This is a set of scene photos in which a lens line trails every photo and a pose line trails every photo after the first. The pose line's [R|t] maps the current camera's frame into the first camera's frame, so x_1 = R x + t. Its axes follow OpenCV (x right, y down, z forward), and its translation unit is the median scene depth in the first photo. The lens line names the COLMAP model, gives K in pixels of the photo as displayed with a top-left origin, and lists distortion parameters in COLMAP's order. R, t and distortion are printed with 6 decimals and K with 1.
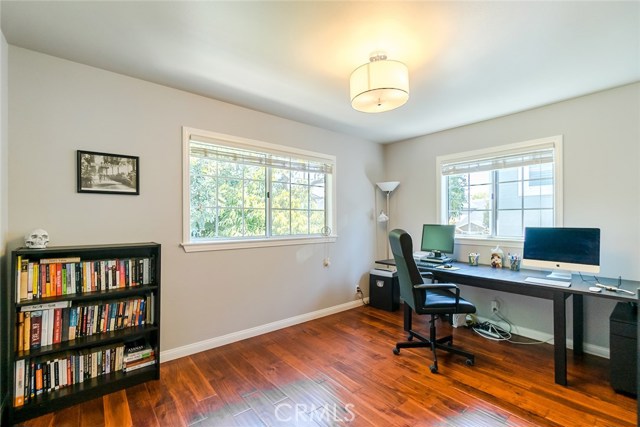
lens RADIAL K [[283.0, 0, 320.3], [0, 283.0, 216.3], [0, 0, 1]] dist [-0.005691, -0.000166]
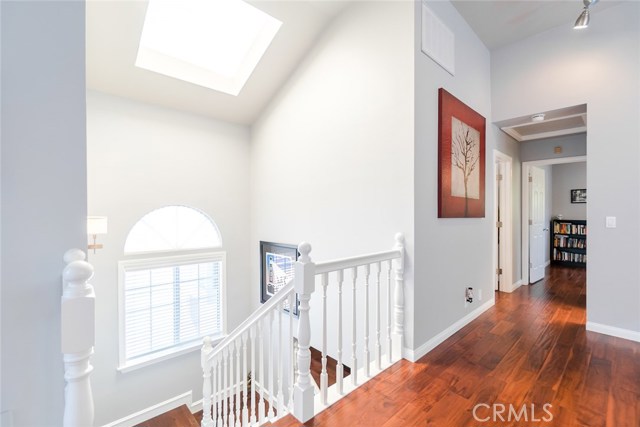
lens RADIAL K [[283.0, 0, 318.7], [0, 283.0, 211.1], [0, 0, 1]] dist [-0.005691, -0.000166]
pose [[0.023686, 0.006421, -0.999699, 2.367015], [0.005198, 0.999965, 0.006546, -0.029828], [0.999706, -0.005352, 0.023651, -2.027740]]
